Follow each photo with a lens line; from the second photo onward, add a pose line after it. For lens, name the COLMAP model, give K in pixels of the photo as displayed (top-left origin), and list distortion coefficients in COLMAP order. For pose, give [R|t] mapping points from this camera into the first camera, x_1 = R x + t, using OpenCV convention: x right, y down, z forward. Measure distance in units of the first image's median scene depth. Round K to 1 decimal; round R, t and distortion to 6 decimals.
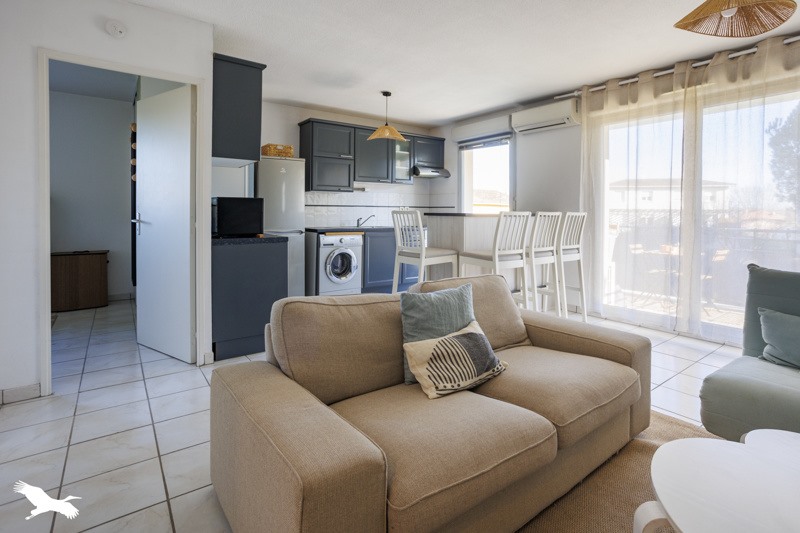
lens RADIAL K [[407.8, 0, 413.7], [0, 407.8, 220.2], [0, 0, 1]] dist [-0.051879, 0.038461]
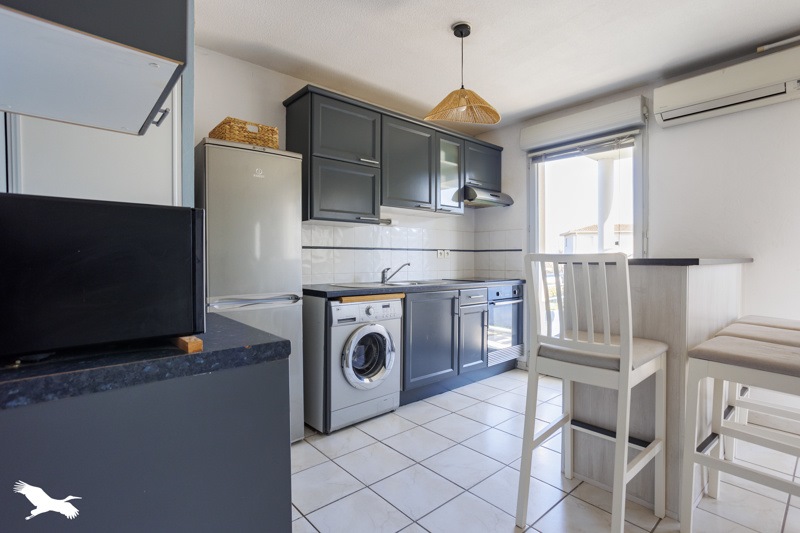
lens RADIAL K [[390.1, 0, 400.0], [0, 390.1, 266.5], [0, 0, 1]] dist [-0.001100, -0.000102]
pose [[0.998298, -0.006114, 0.058000, -0.183681], [0.006163, 0.999981, -0.000664, -0.009433], [-0.057995, 0.001021, 0.998316, 0.529988]]
